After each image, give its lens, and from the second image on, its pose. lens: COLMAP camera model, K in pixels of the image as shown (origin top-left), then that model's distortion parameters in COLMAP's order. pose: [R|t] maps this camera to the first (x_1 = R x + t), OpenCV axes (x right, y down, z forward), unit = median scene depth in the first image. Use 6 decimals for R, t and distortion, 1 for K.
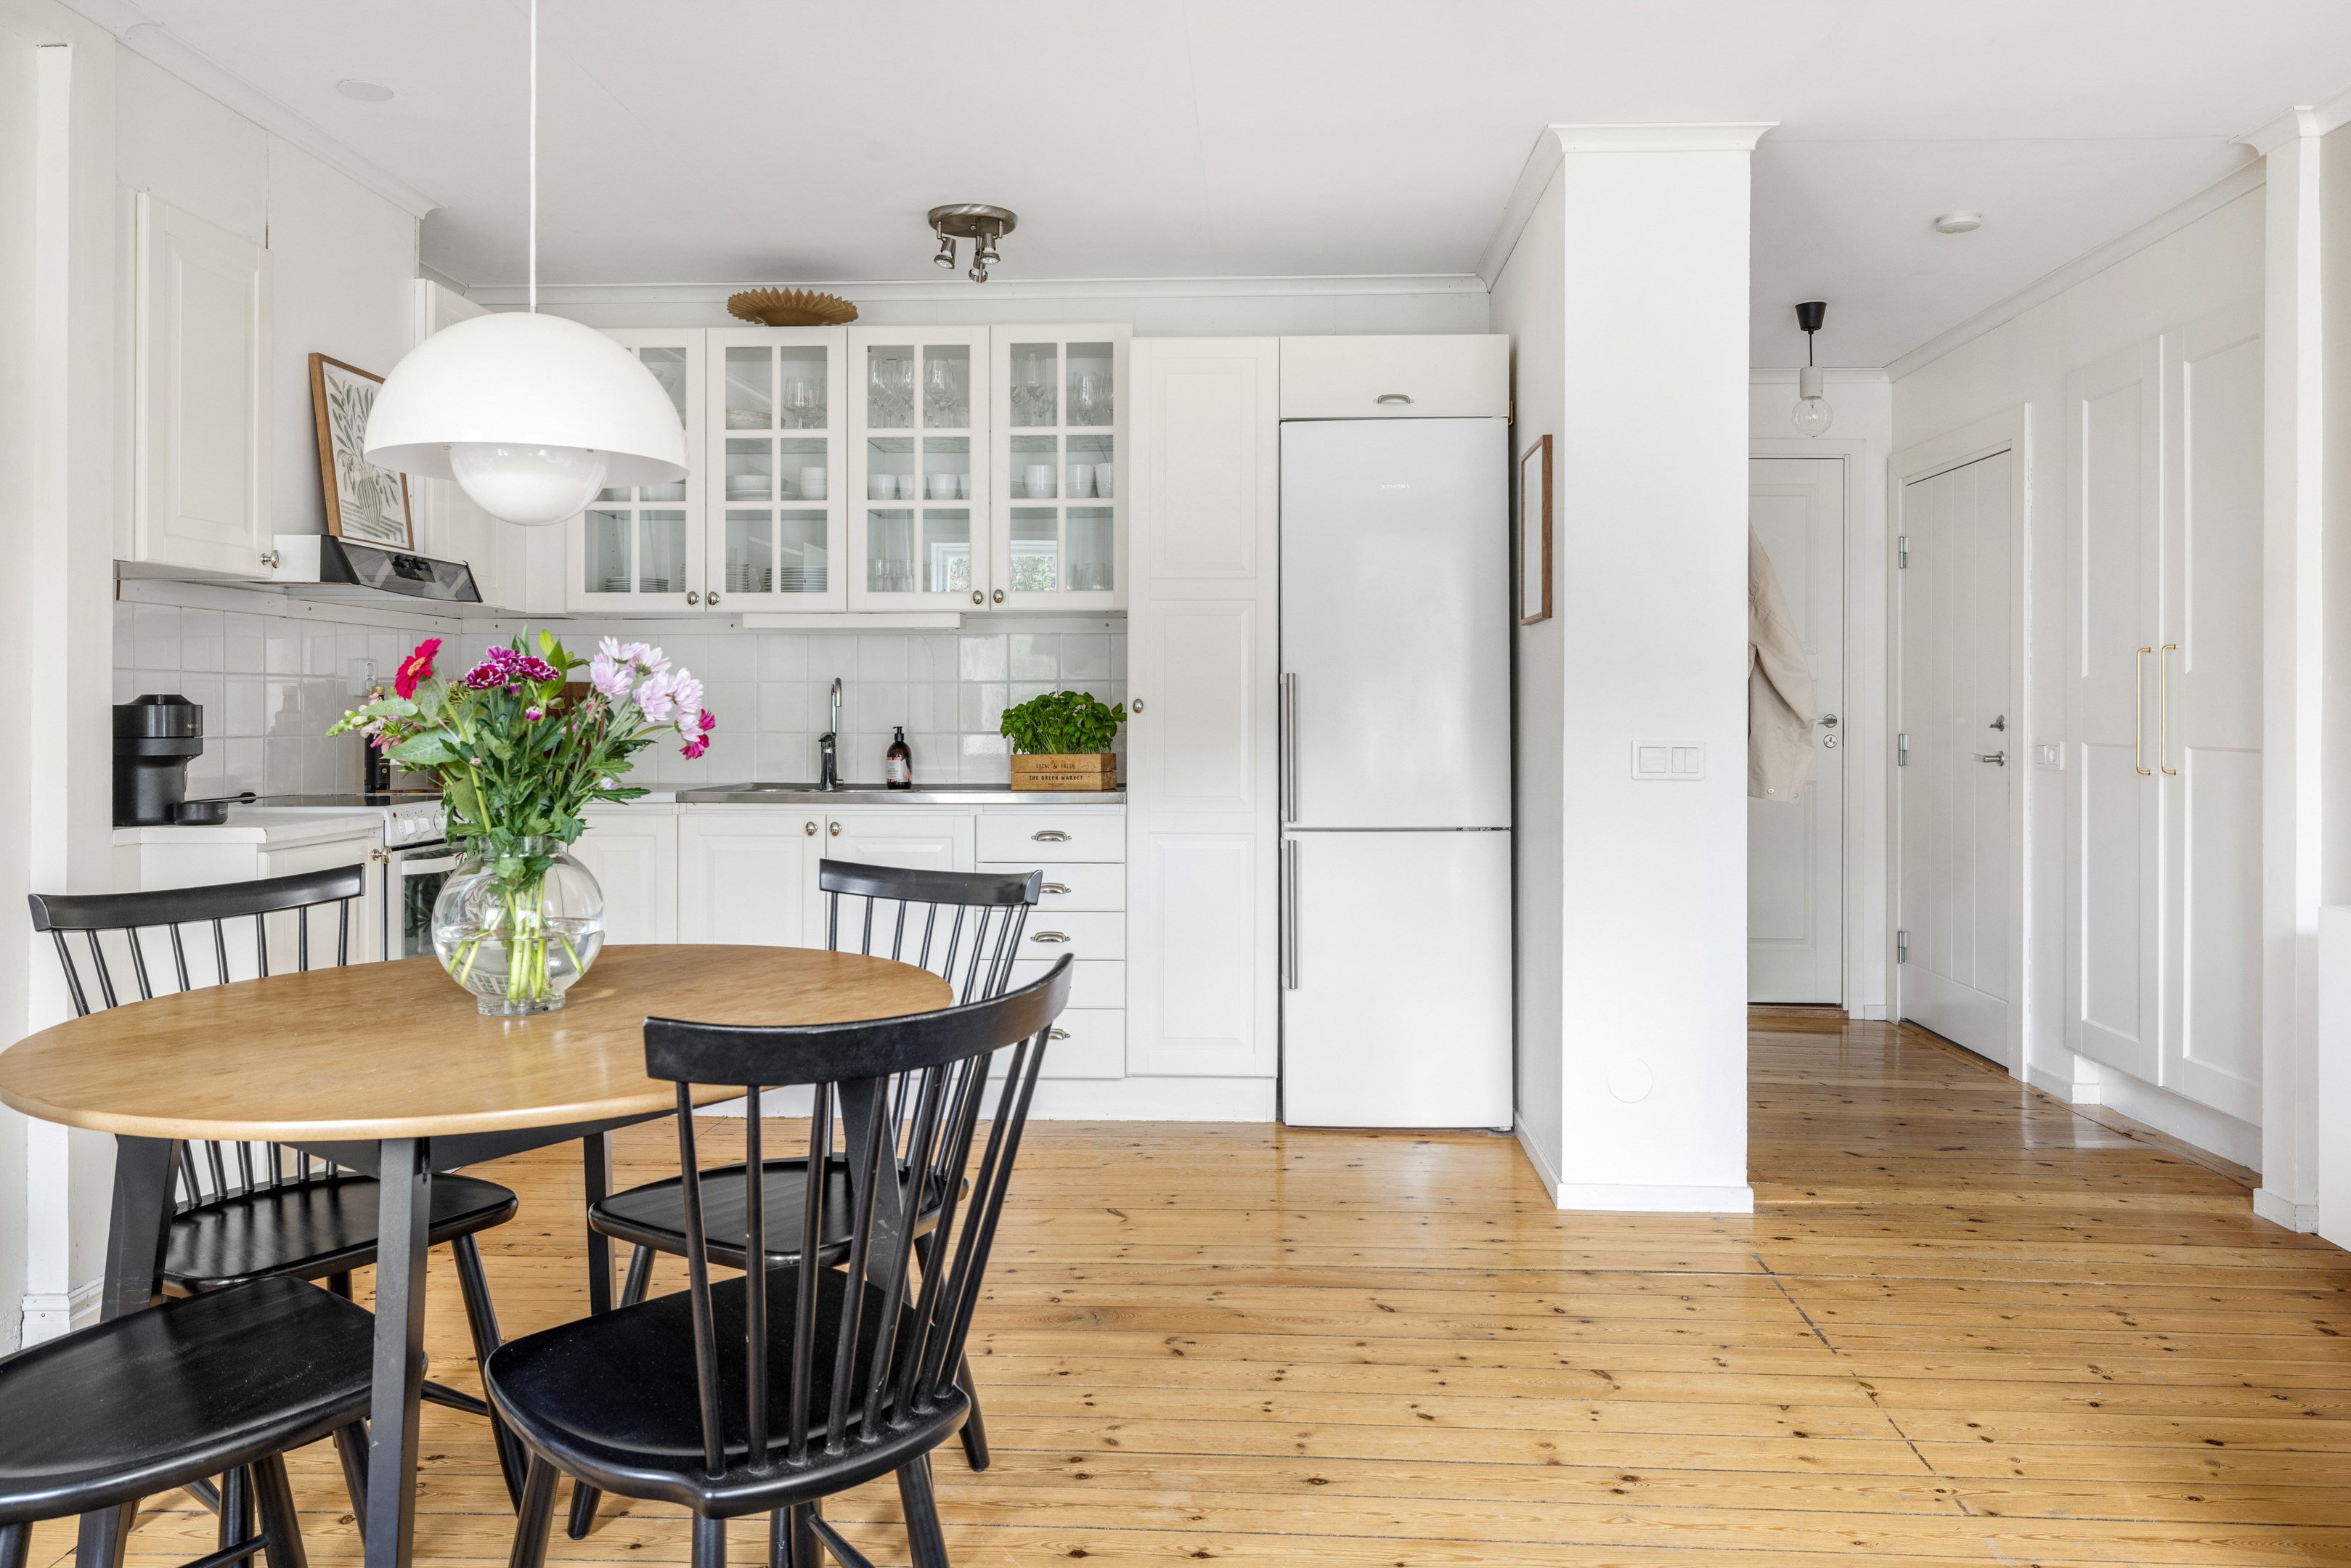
lens RADIAL K [[1649.5, 0, 1173.5], [0, 1649.5, 686.0], [0, 0, 1]] dist [0.002550, -0.003451]
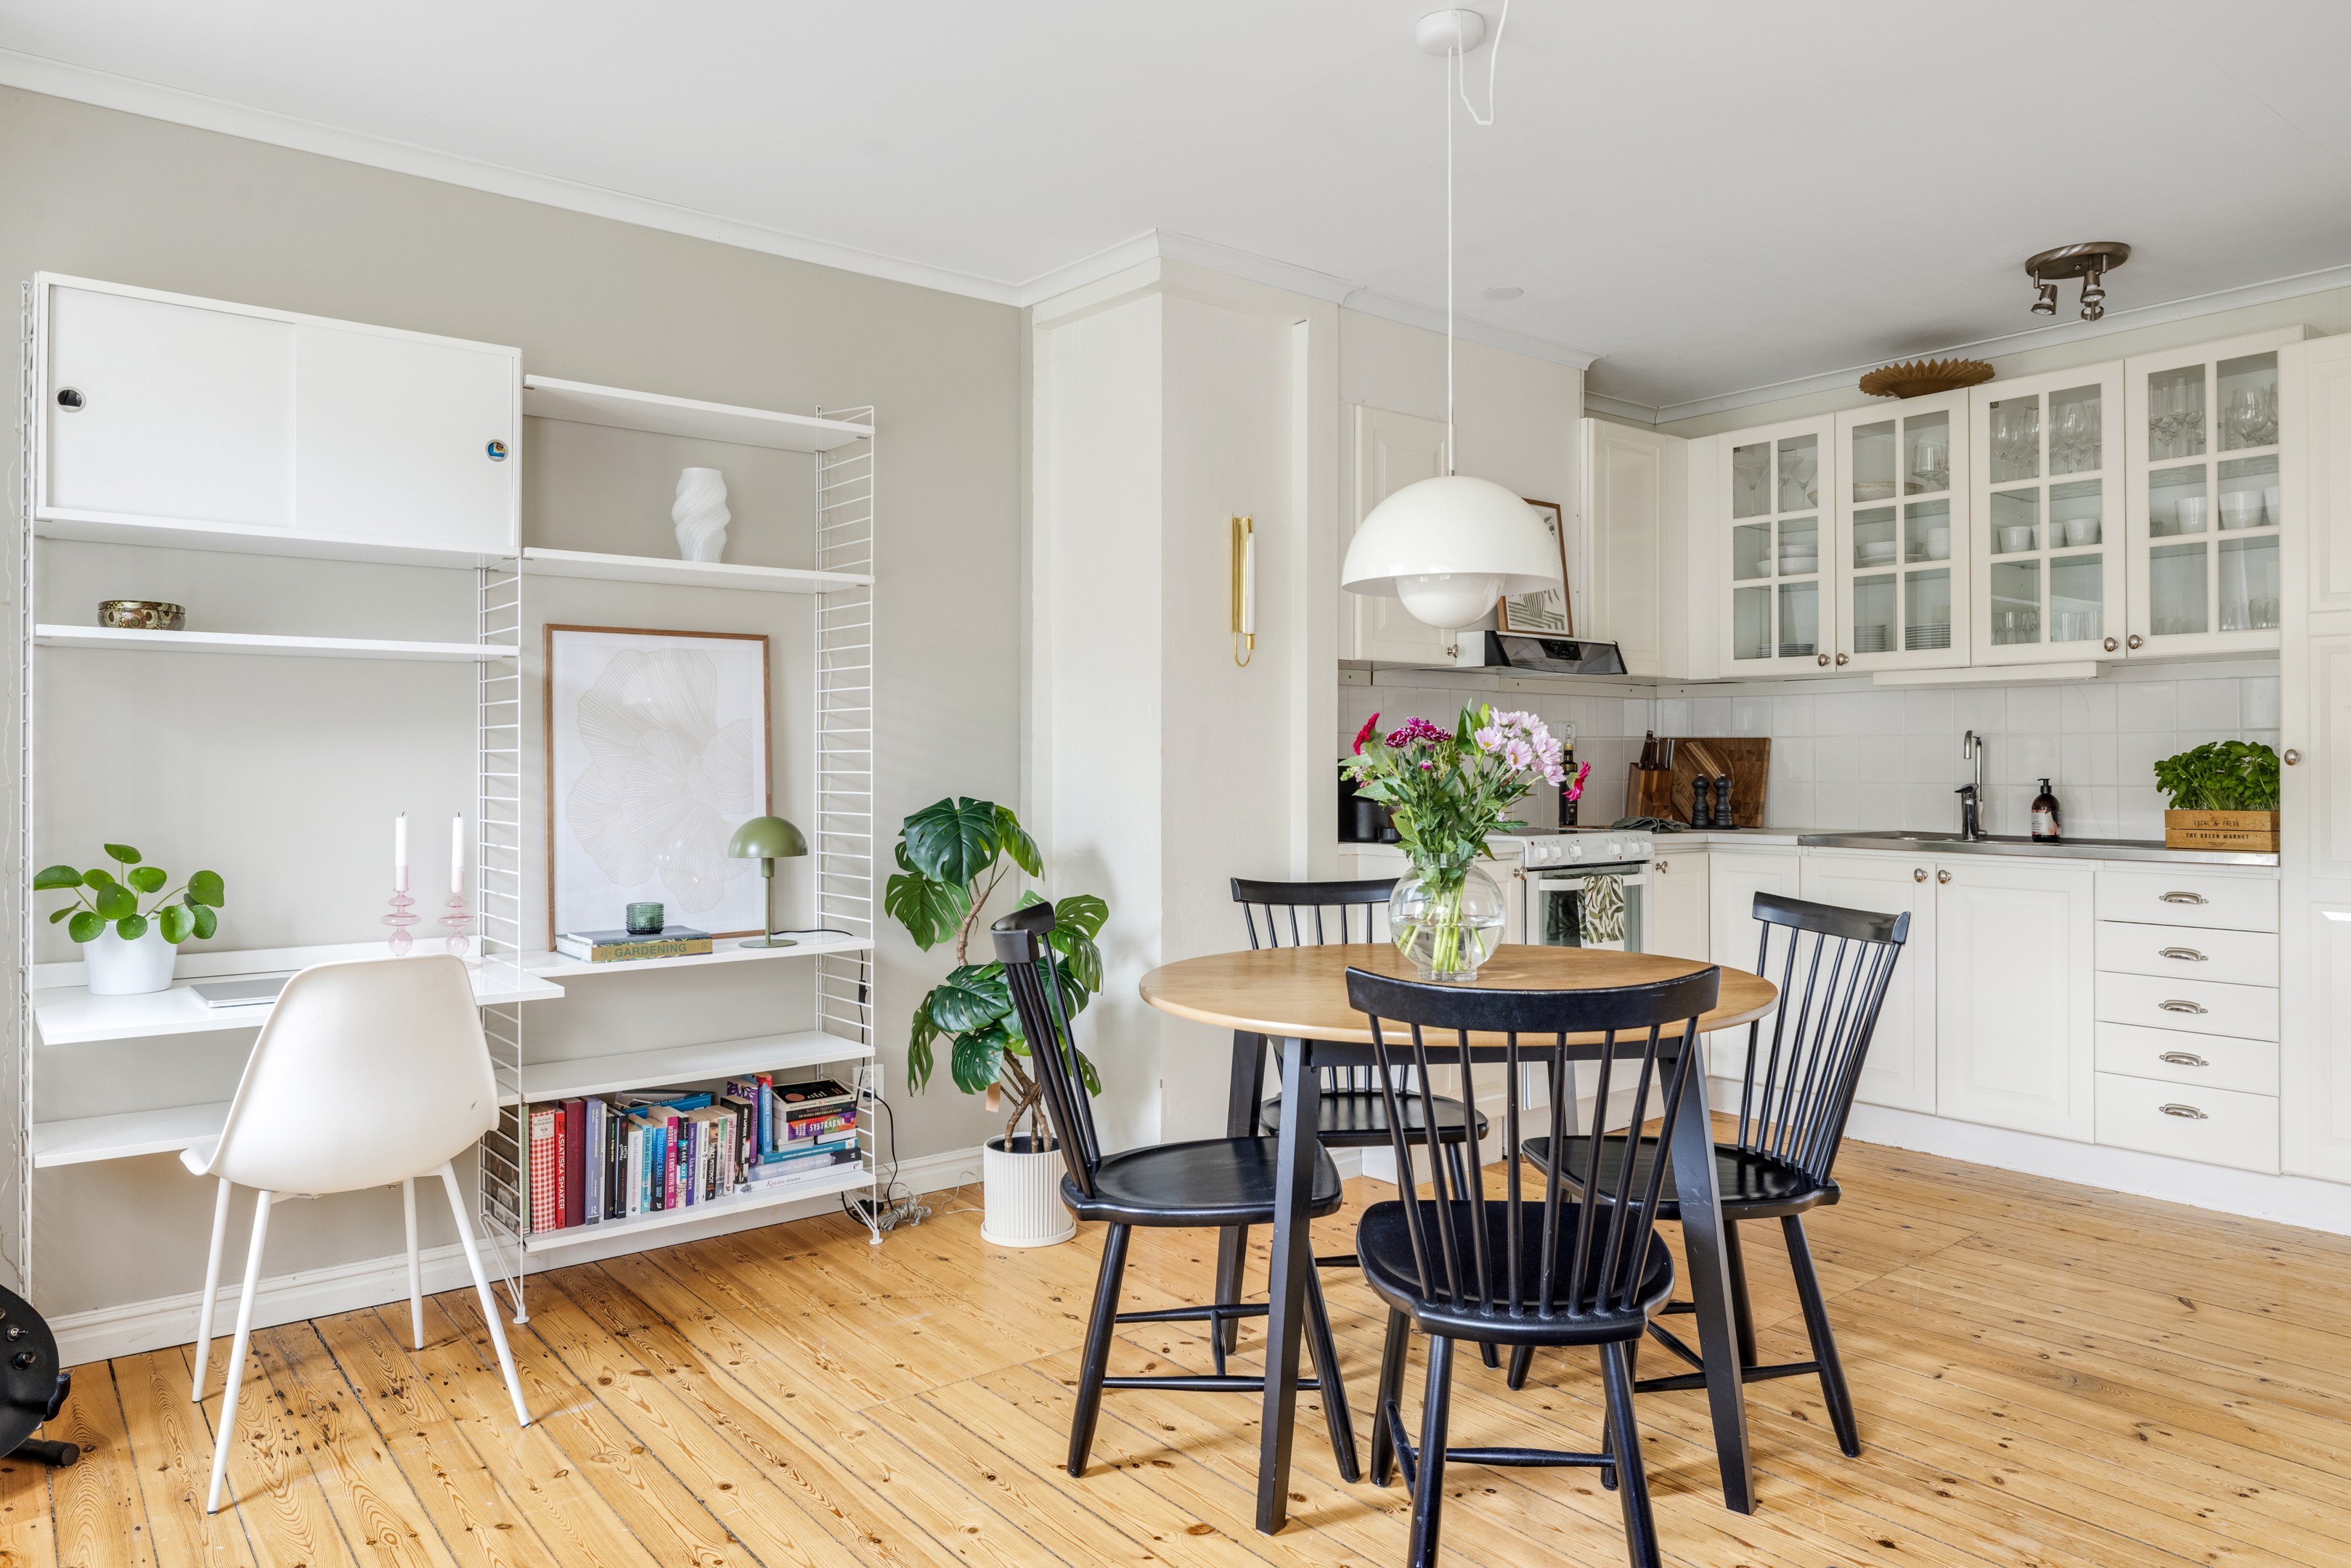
lens RADIAL K [[1649.5, 0, 1173.5], [0, 1649.5, 686.0], [0, 0, 1]] dist [0.002550, -0.003451]
pose [[0.633166, -0.035850, -0.773186, 0.280963], [0.011554, 0.999253, -0.036870, -0.000510], [0.773930, 0.014412, 0.633107, -0.029448]]
